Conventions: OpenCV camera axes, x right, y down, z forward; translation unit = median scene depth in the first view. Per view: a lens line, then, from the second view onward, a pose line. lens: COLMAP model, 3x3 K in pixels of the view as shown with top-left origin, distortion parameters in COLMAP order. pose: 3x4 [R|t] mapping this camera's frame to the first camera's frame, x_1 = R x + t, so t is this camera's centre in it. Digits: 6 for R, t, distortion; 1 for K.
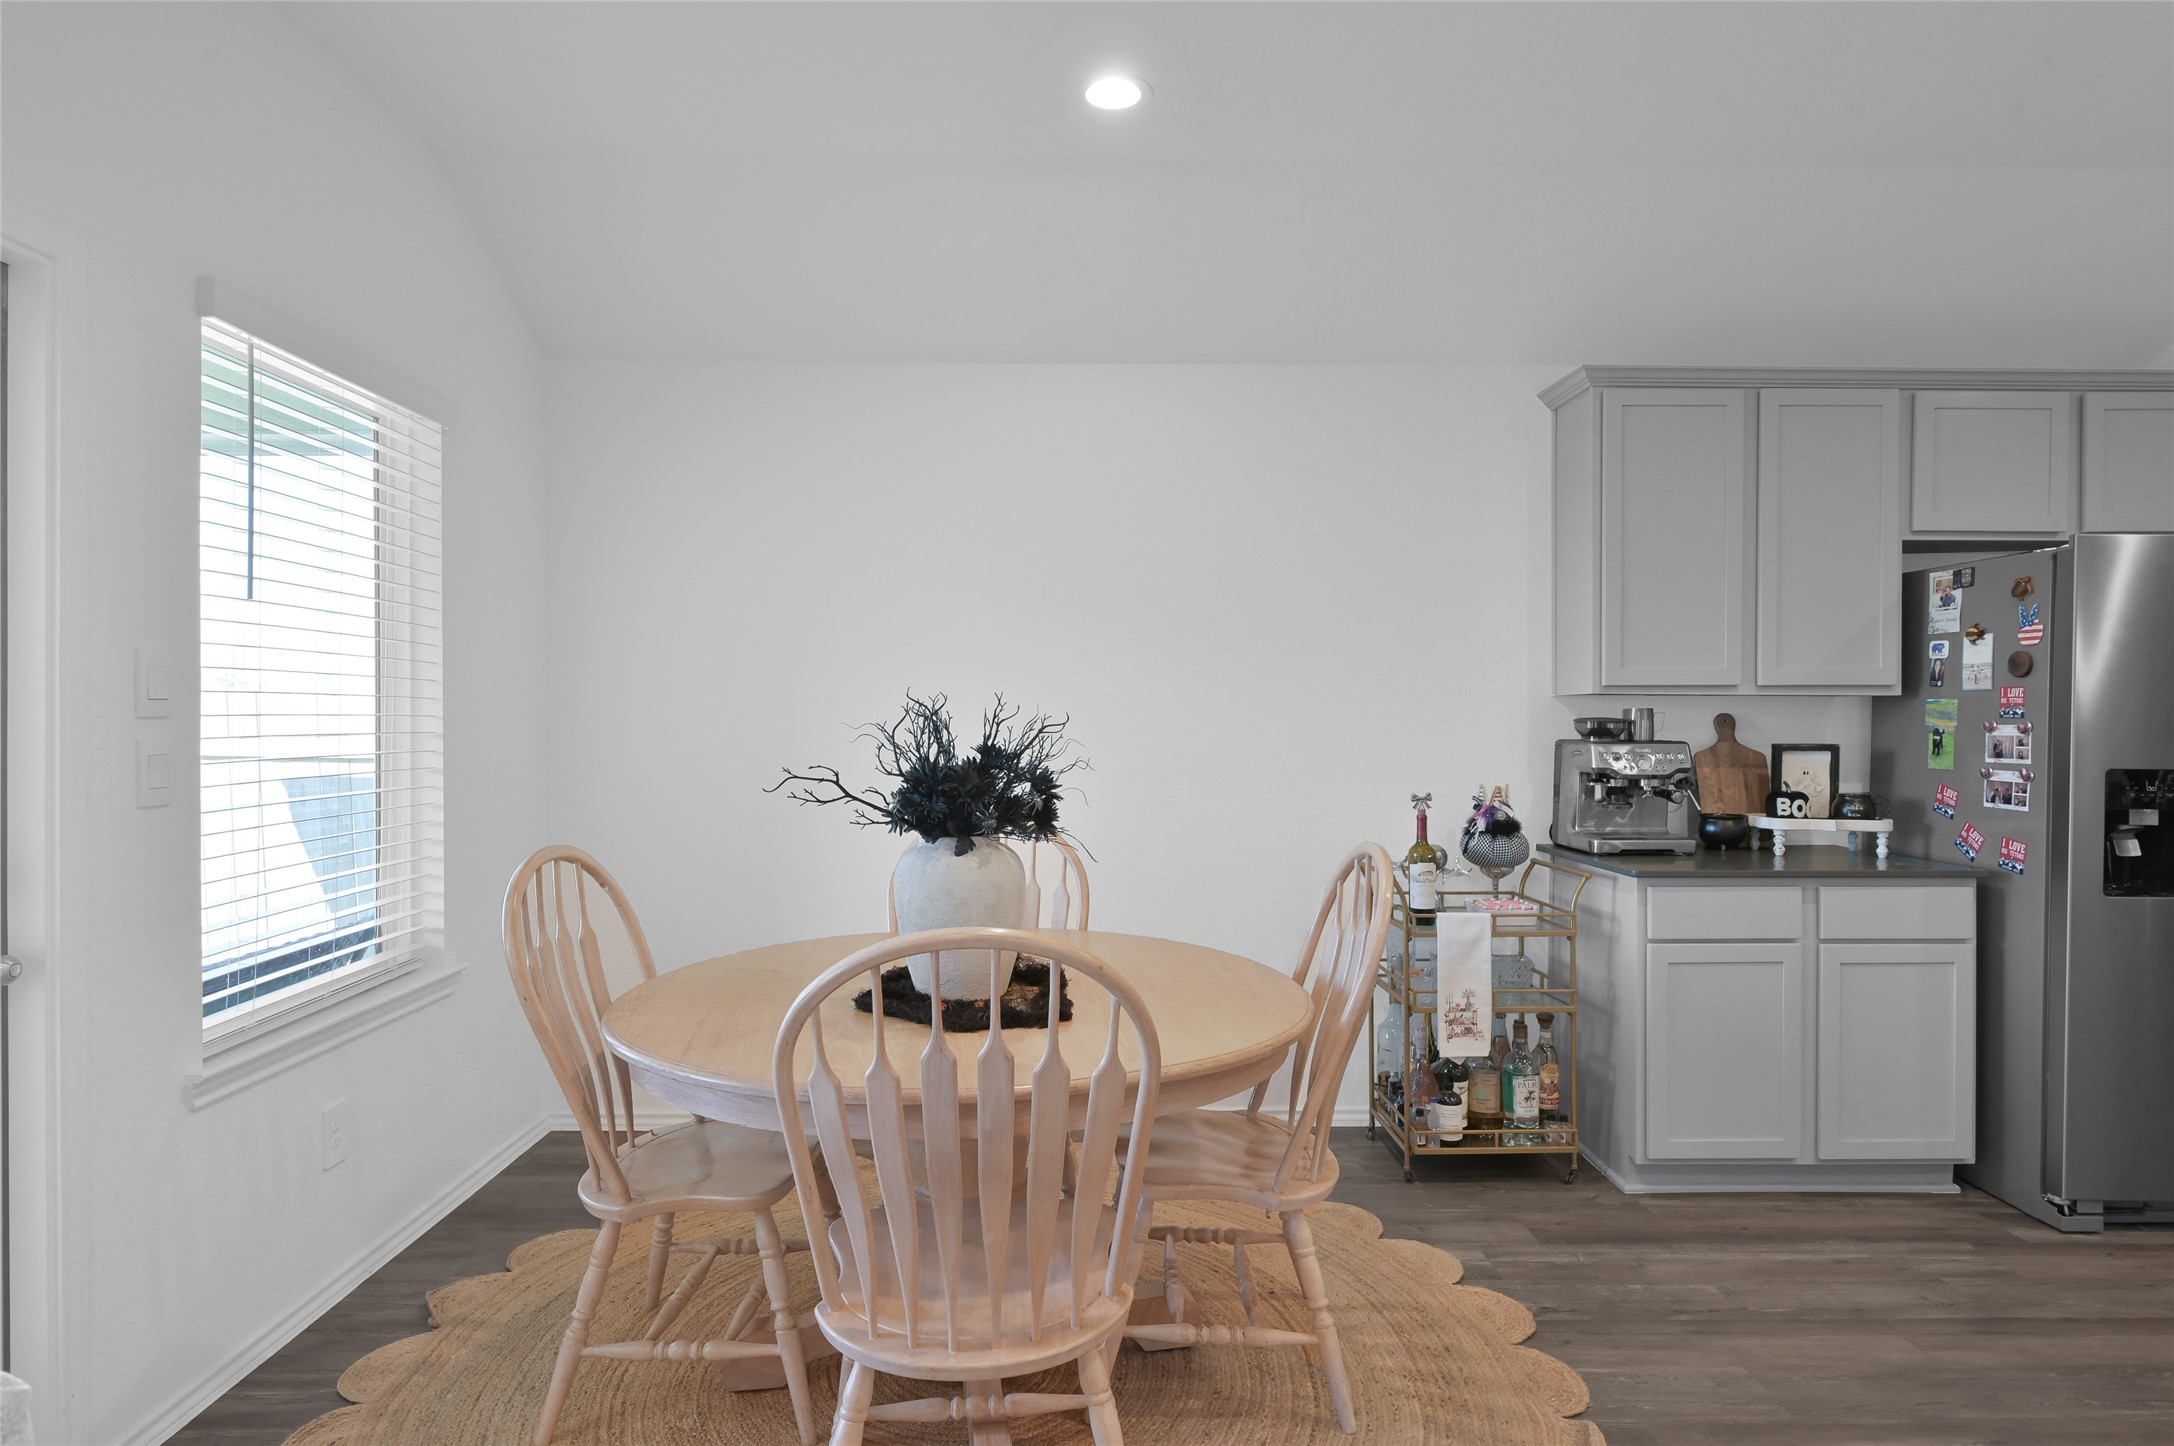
lens RADIAL K [[1198.4, 0, 1122.8], [0, 1198.4, 724.3], [0, 0, 1]] dist [0.002483, 0.000740]
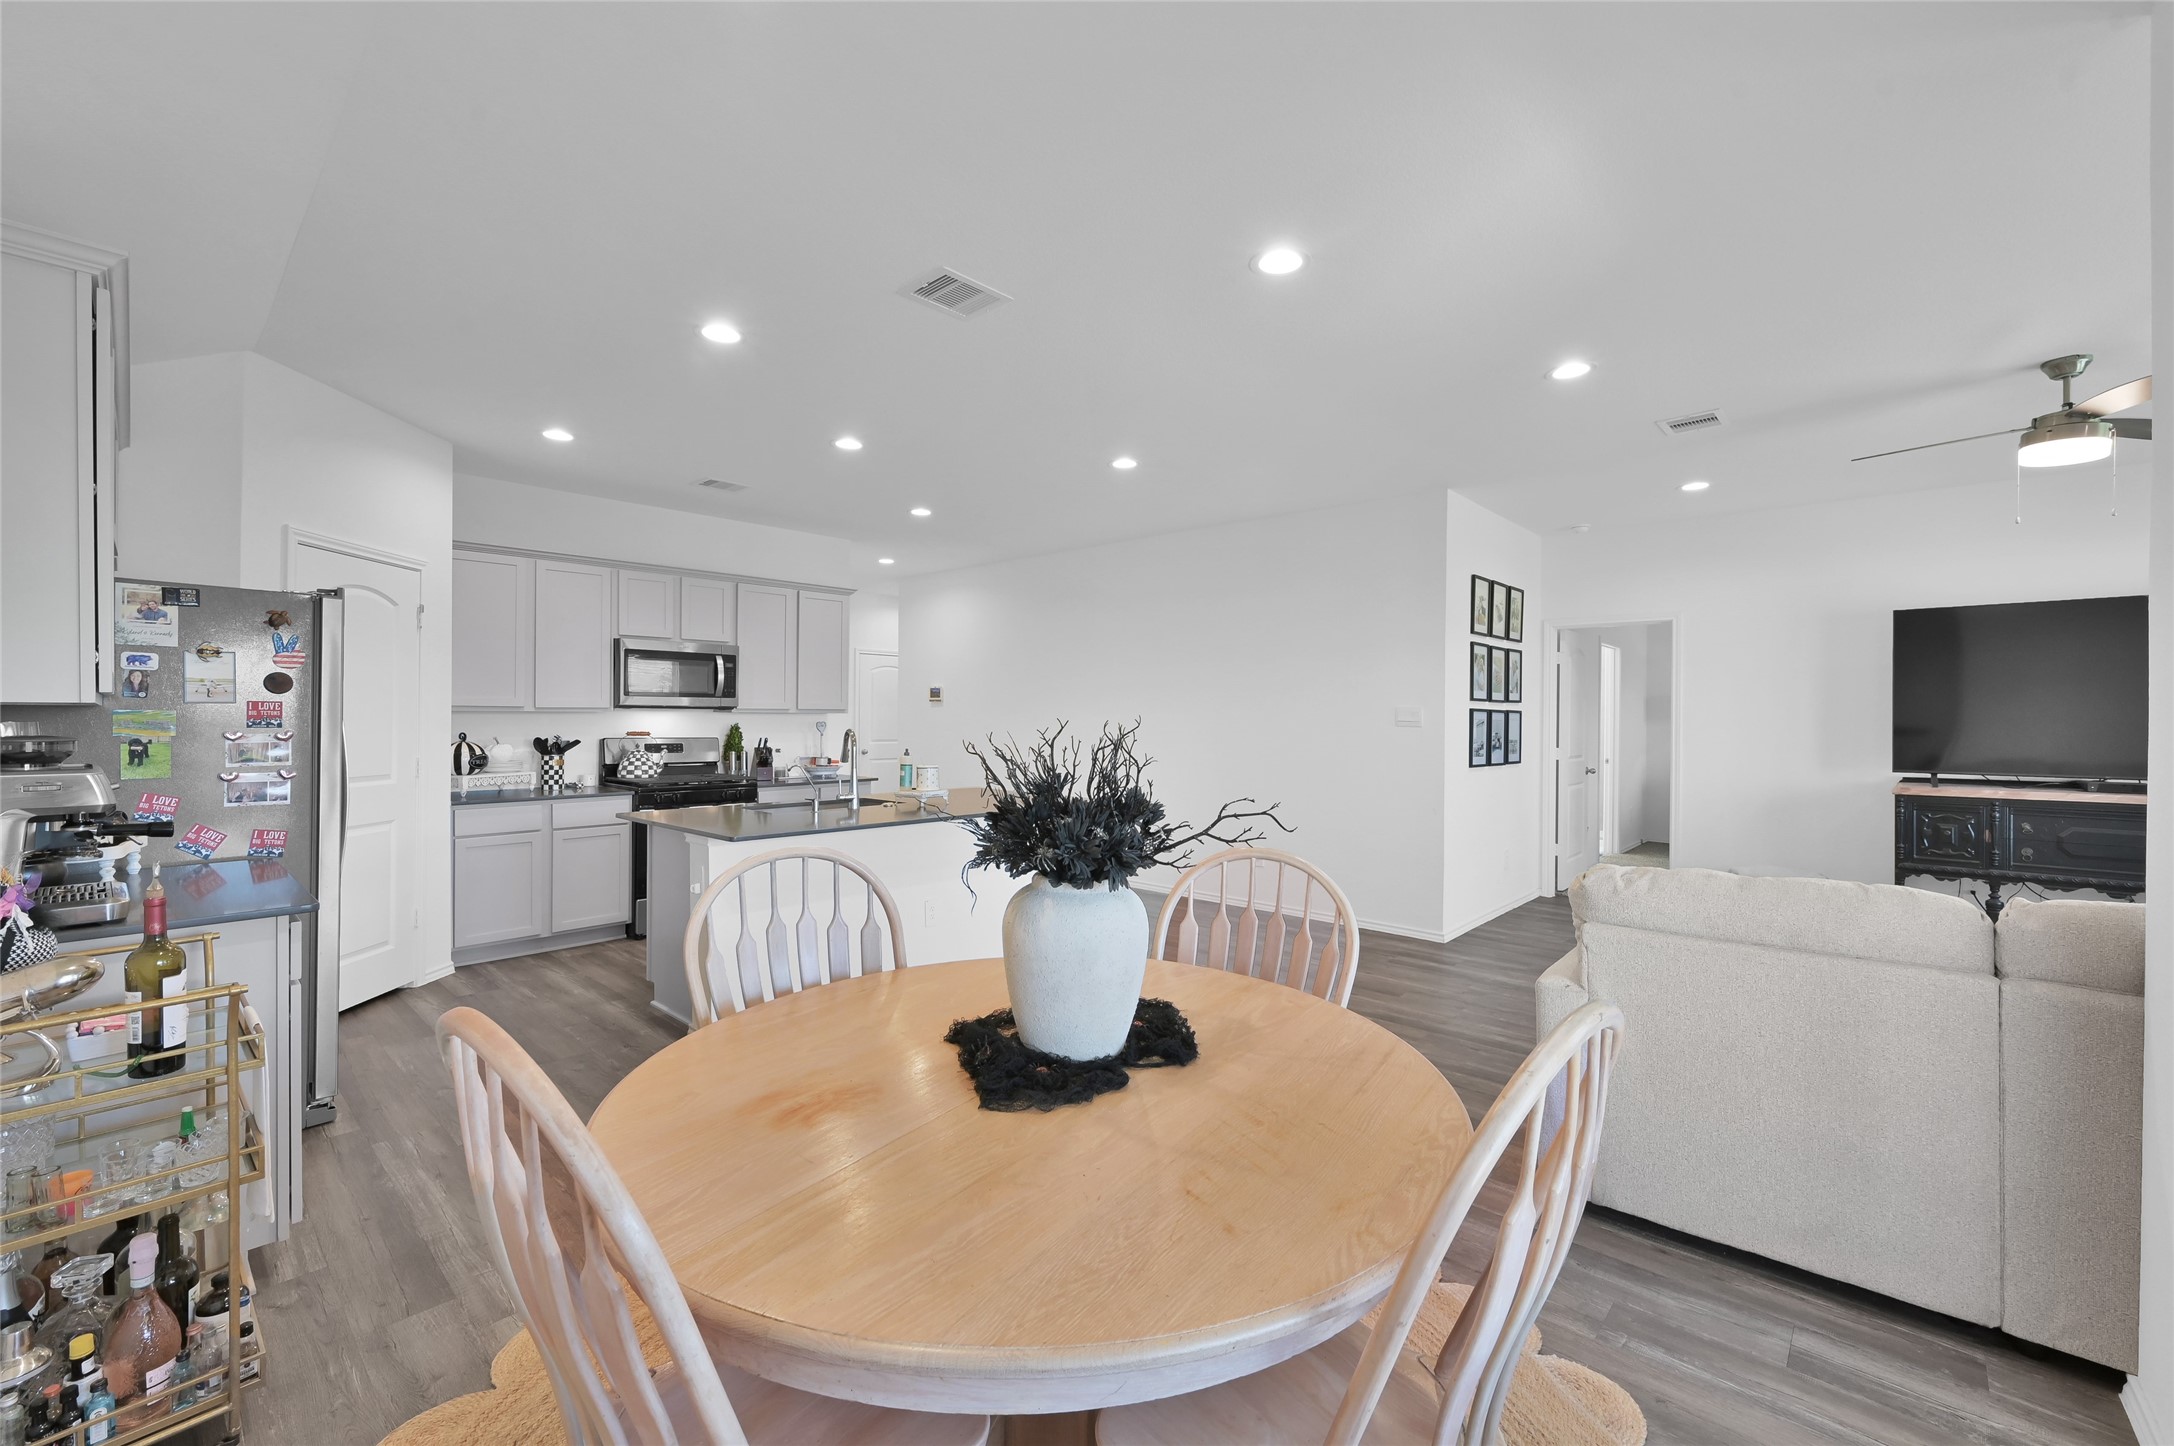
lens RADIAL K [[904.4, 0, 1076.0], [0, 904.4, 714.7], [0, 0, 1]] dist [0.001615, -0.001058]
pose [[-0.709053, -0.005734, 0.705131, -0.435991], [-0.001058, 0.999974, 0.007068, -0.024185], [-0.705154, 0.004266, -0.709041, 1.026407]]
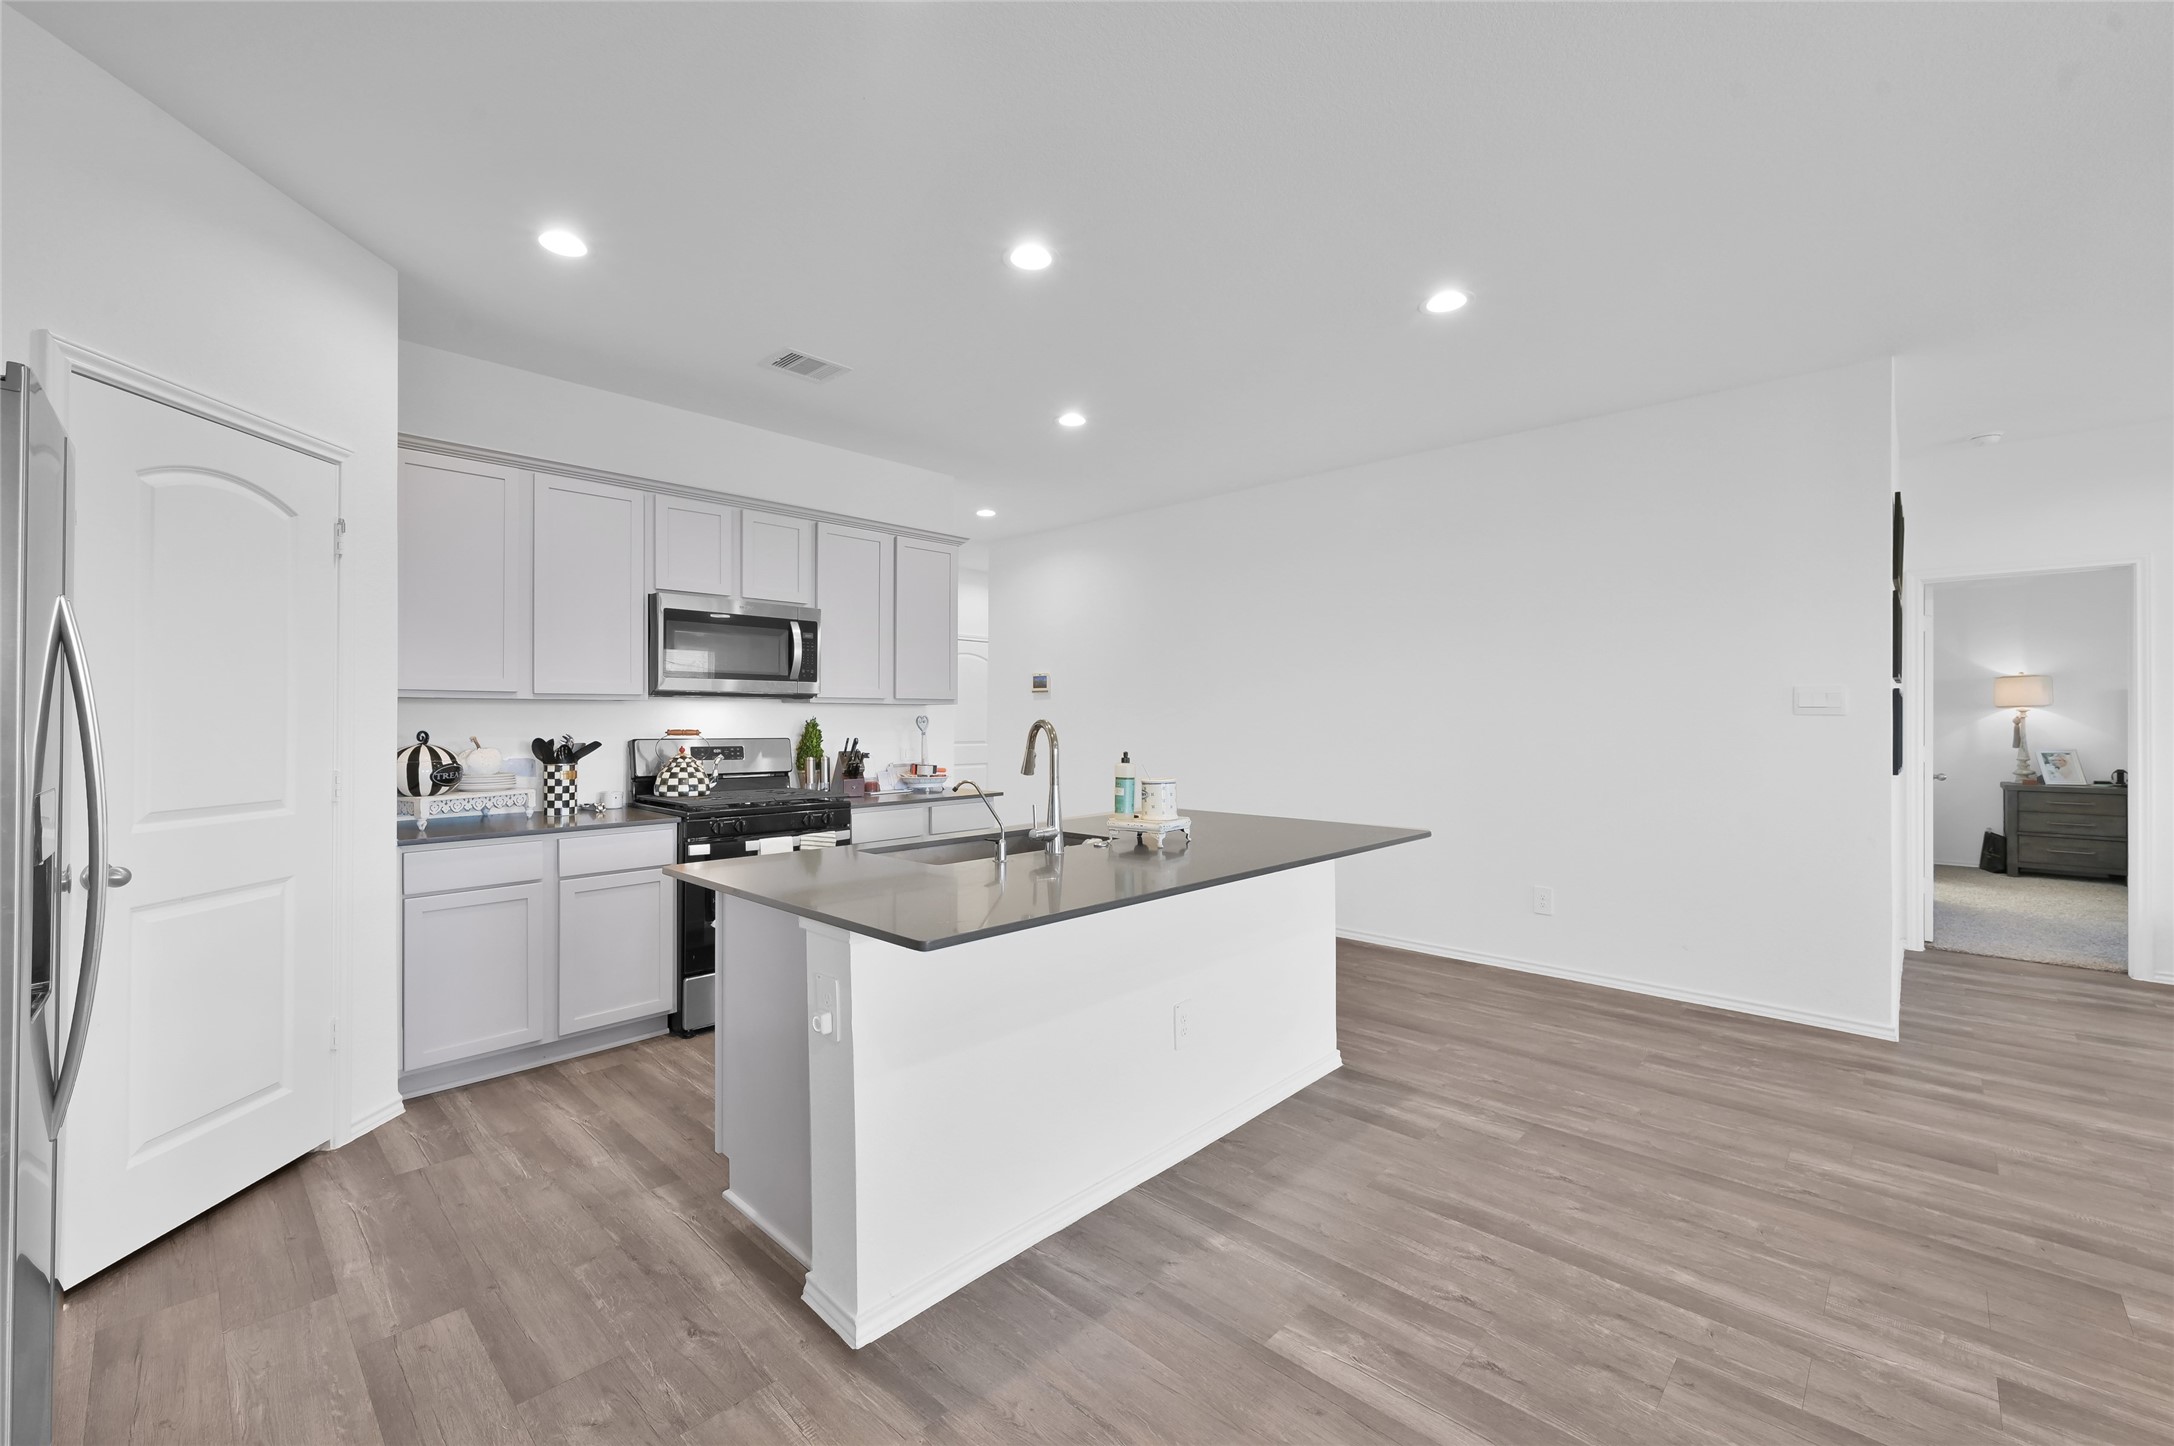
lens RADIAL K [[904.4, 0, 1071.0], [0, 904.4, 713.5], [0, 0, 1]] dist [0.001615, -0.001058]
pose [[-0.694922, 0.002494, 0.719080, 0.155121], [0.005266, 0.999985, 0.001620, 0.000714], [-0.719065, 0.004913, -0.694925, 0.854070]]
